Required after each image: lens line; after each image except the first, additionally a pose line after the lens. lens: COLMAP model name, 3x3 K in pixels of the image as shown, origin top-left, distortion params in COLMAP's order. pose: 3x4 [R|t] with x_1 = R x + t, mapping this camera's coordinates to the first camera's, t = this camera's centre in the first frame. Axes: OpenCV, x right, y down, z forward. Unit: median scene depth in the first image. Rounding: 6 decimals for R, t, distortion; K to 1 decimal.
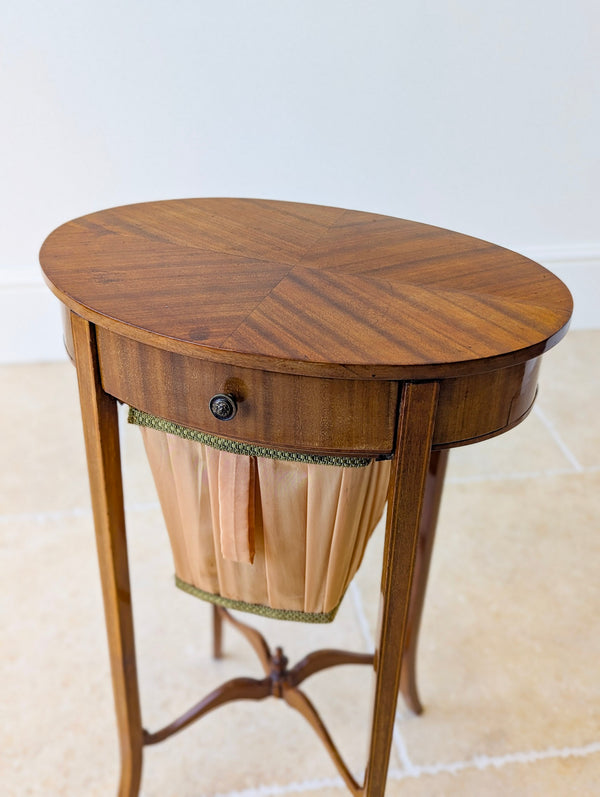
lens RADIAL K [[868.1, 0, 303.4], [0, 868.1, 409.5], [0, 0, 1]] dist [0.040953, 0.000000]
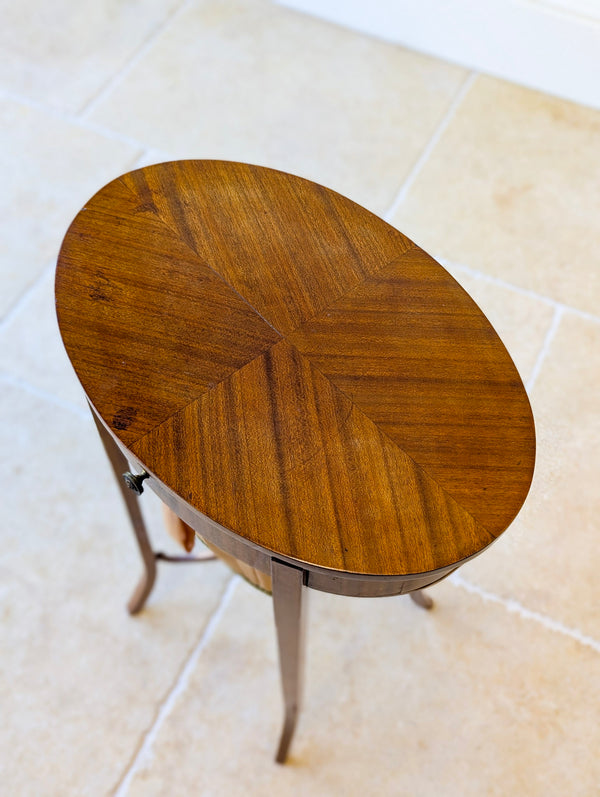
lens RADIAL K [[868.1, 0, 323.2], [0, 868.1, 403.4], [0, 0, 1]] dist [0.040953, 0.000000]
pose [[0.882888, 0.406958, -0.234294, 0.282384], [-0.266916, 0.845415, 0.462633, -0.560455], [0.386348, -0.345916, 0.855031, 0.181991]]
